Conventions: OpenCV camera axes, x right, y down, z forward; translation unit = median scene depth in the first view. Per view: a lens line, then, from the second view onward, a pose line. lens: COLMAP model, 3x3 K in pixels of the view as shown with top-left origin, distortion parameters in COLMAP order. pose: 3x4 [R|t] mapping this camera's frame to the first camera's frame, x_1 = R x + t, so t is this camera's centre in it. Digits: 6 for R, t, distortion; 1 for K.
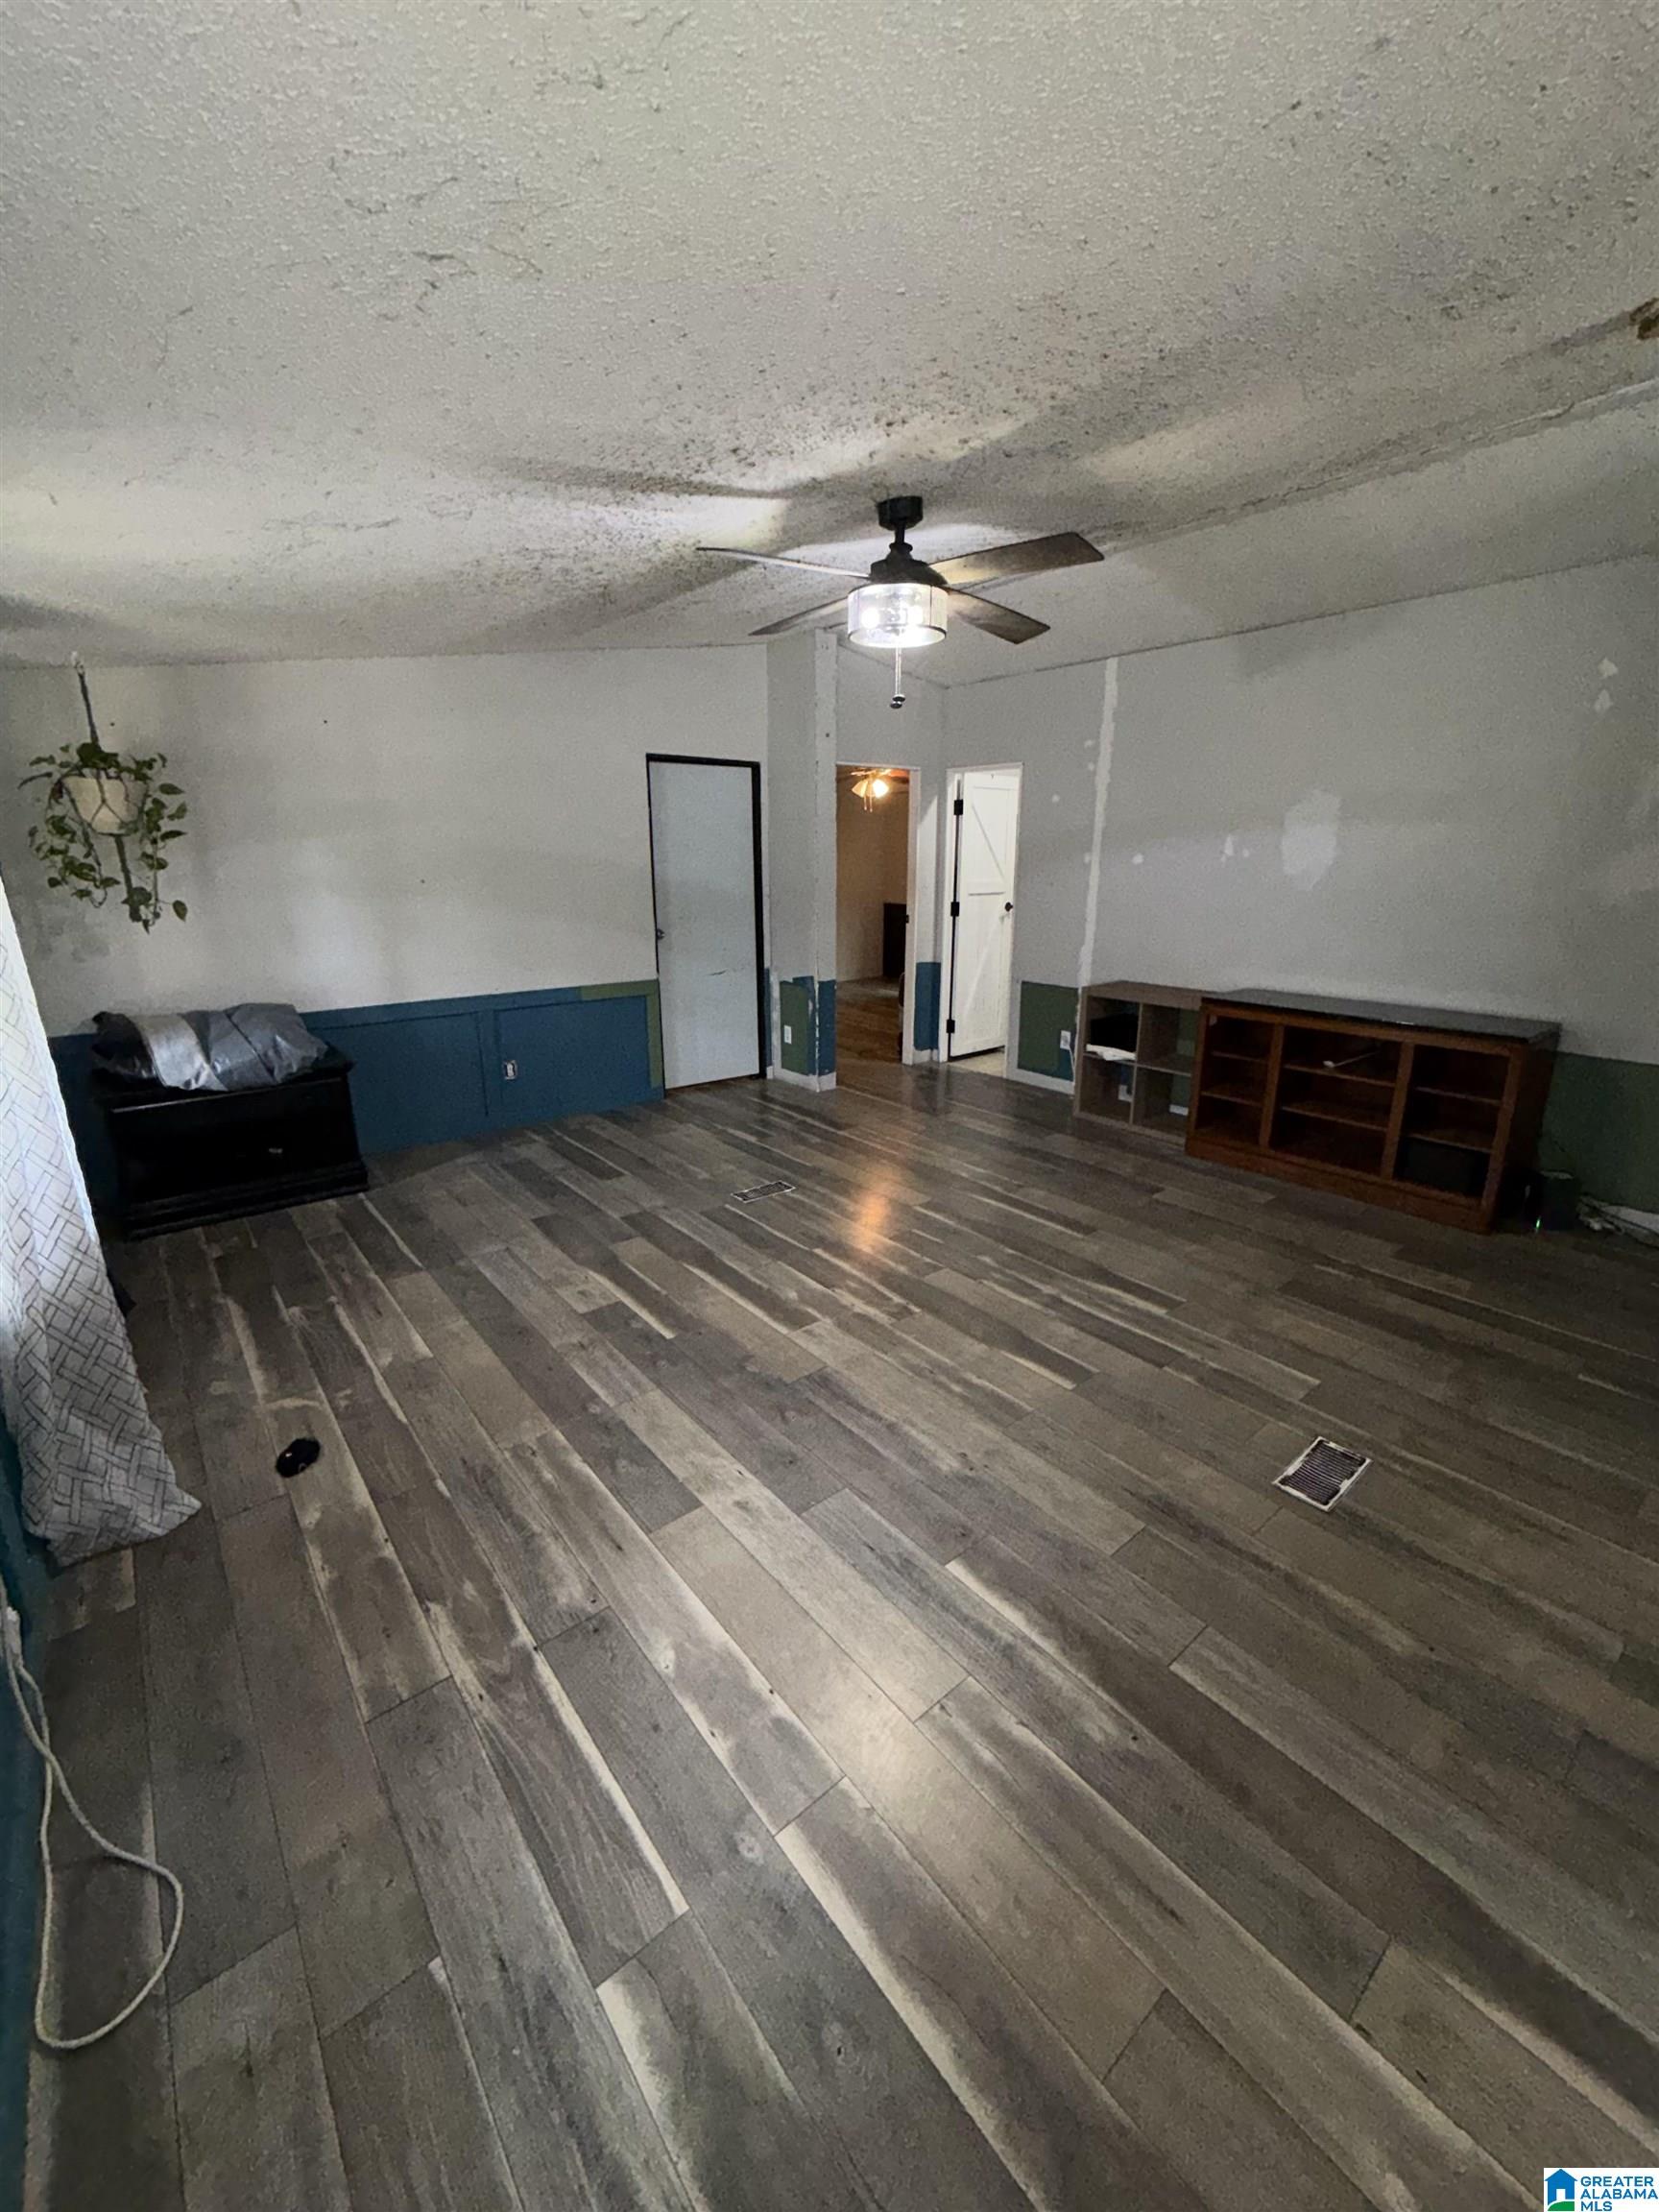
lens RADIAL K [[884.7, 0, 827.8], [0, 884.7, 1099.5], [0, 0, 1]] dist [-0.002052, 0.000246]
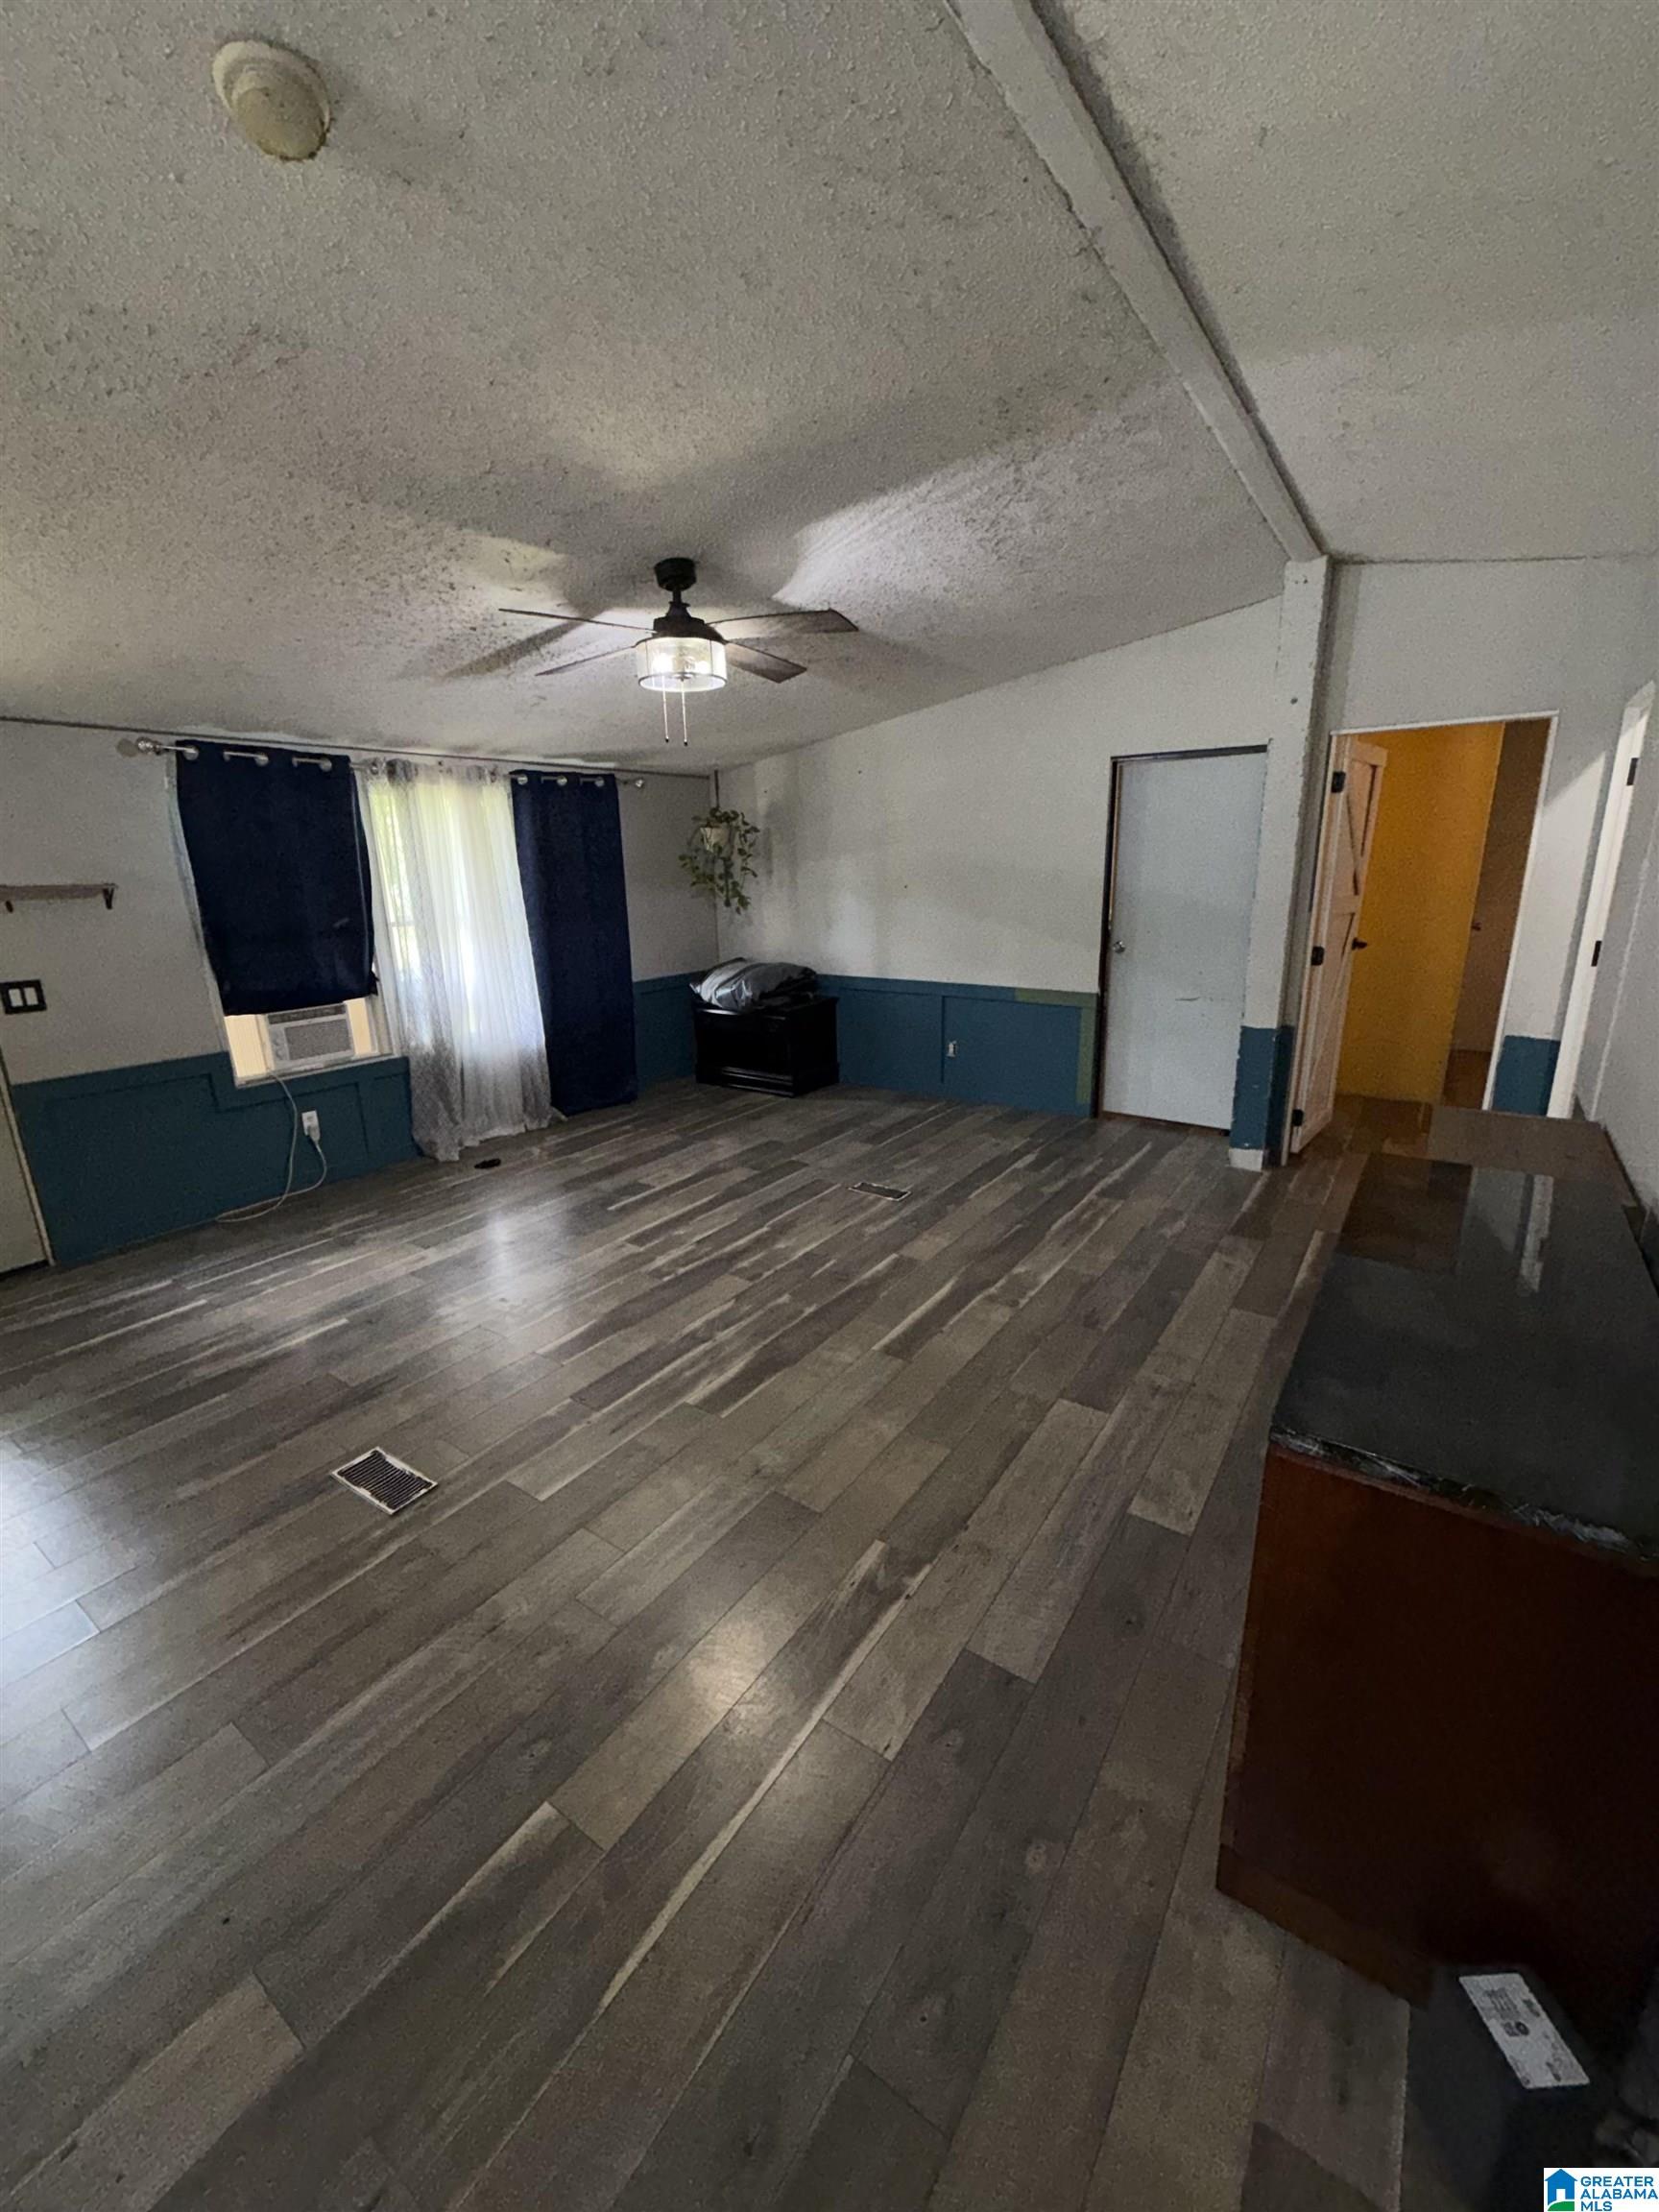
lens RADIAL K [[884.7, 0, 825.5], [0, 884.7, 1102.3], [0, 0, 1]] dist [-0.002052, 0.000246]
pose [[0.277856, 0.248877, -0.927823, 1.058264], [-0.239596, 0.953286, 0.183955, -0.213821], [0.930263, 0.171190, 0.324507, 0.727012]]
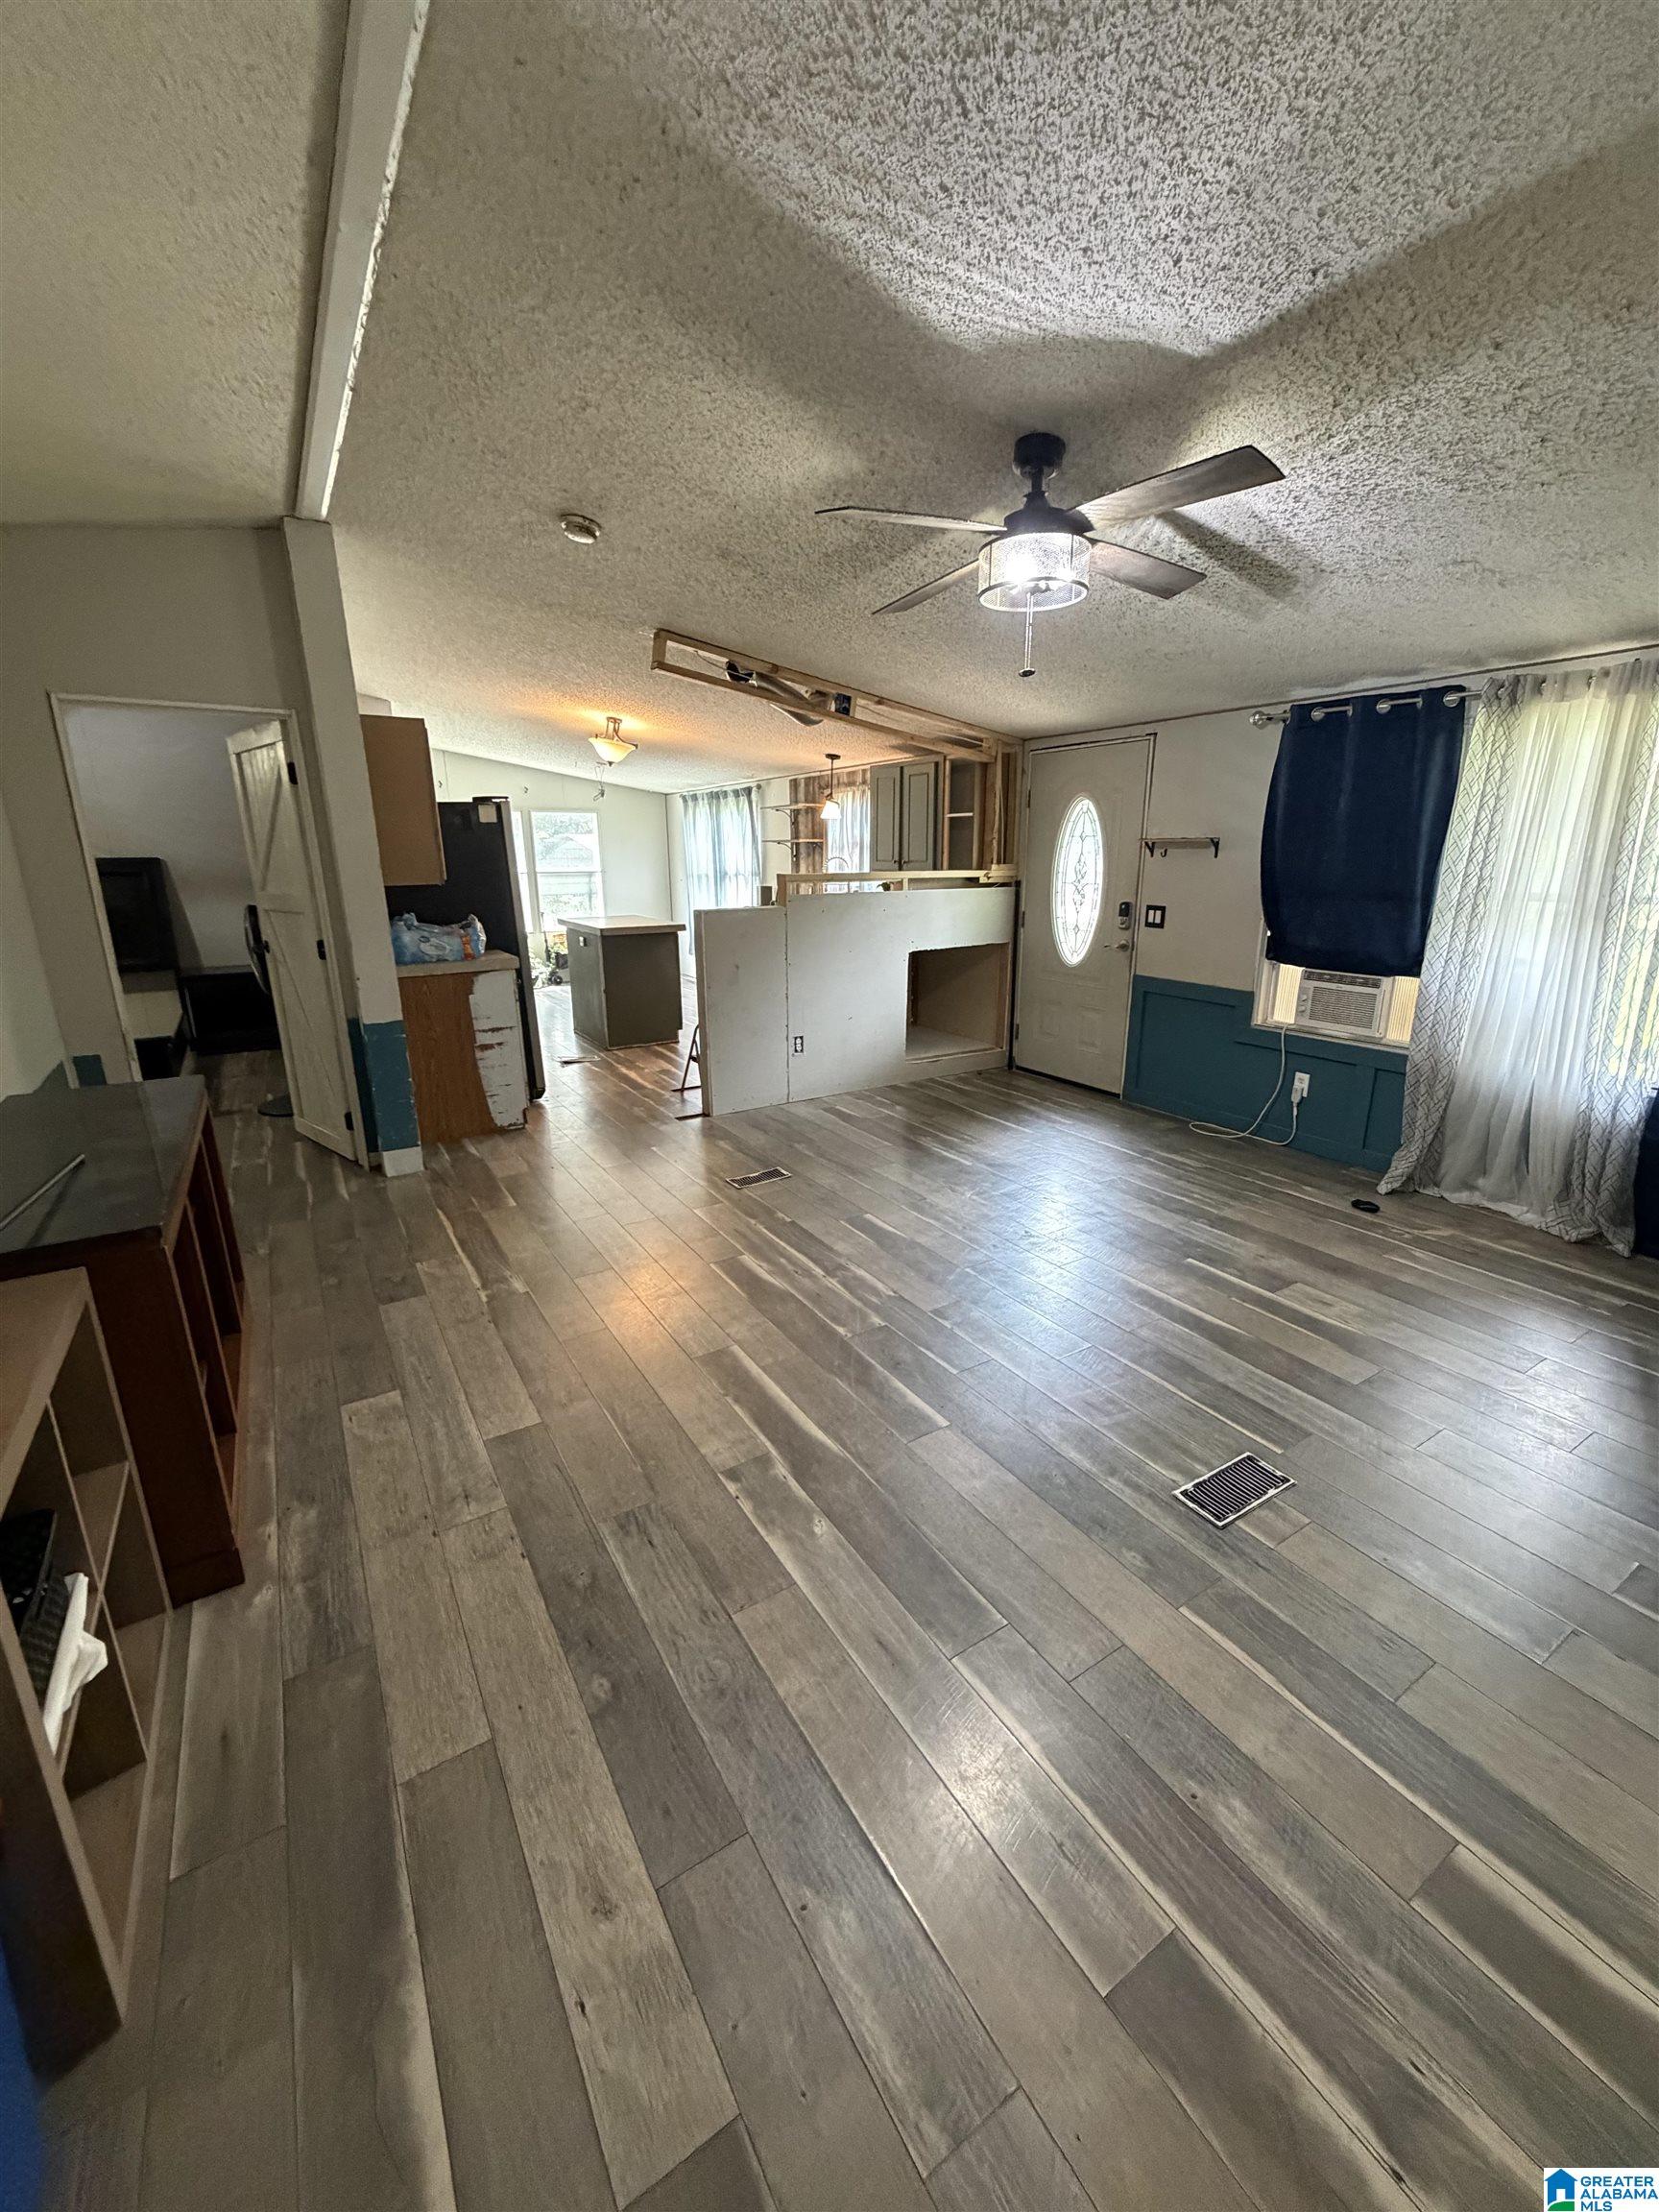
lens RADIAL K [[884.7, 0, 830.5], [0, 884.7, 1102.4], [0, 0, 1]] dist [-0.002052, 0.000246]
pose [[-0.992379, -0.023657, 0.120930, 0.130563], [0.043402, 0.851398, 0.522721, -0.456336], [-0.115326, 0.523986, -0.843883, 1.671576]]
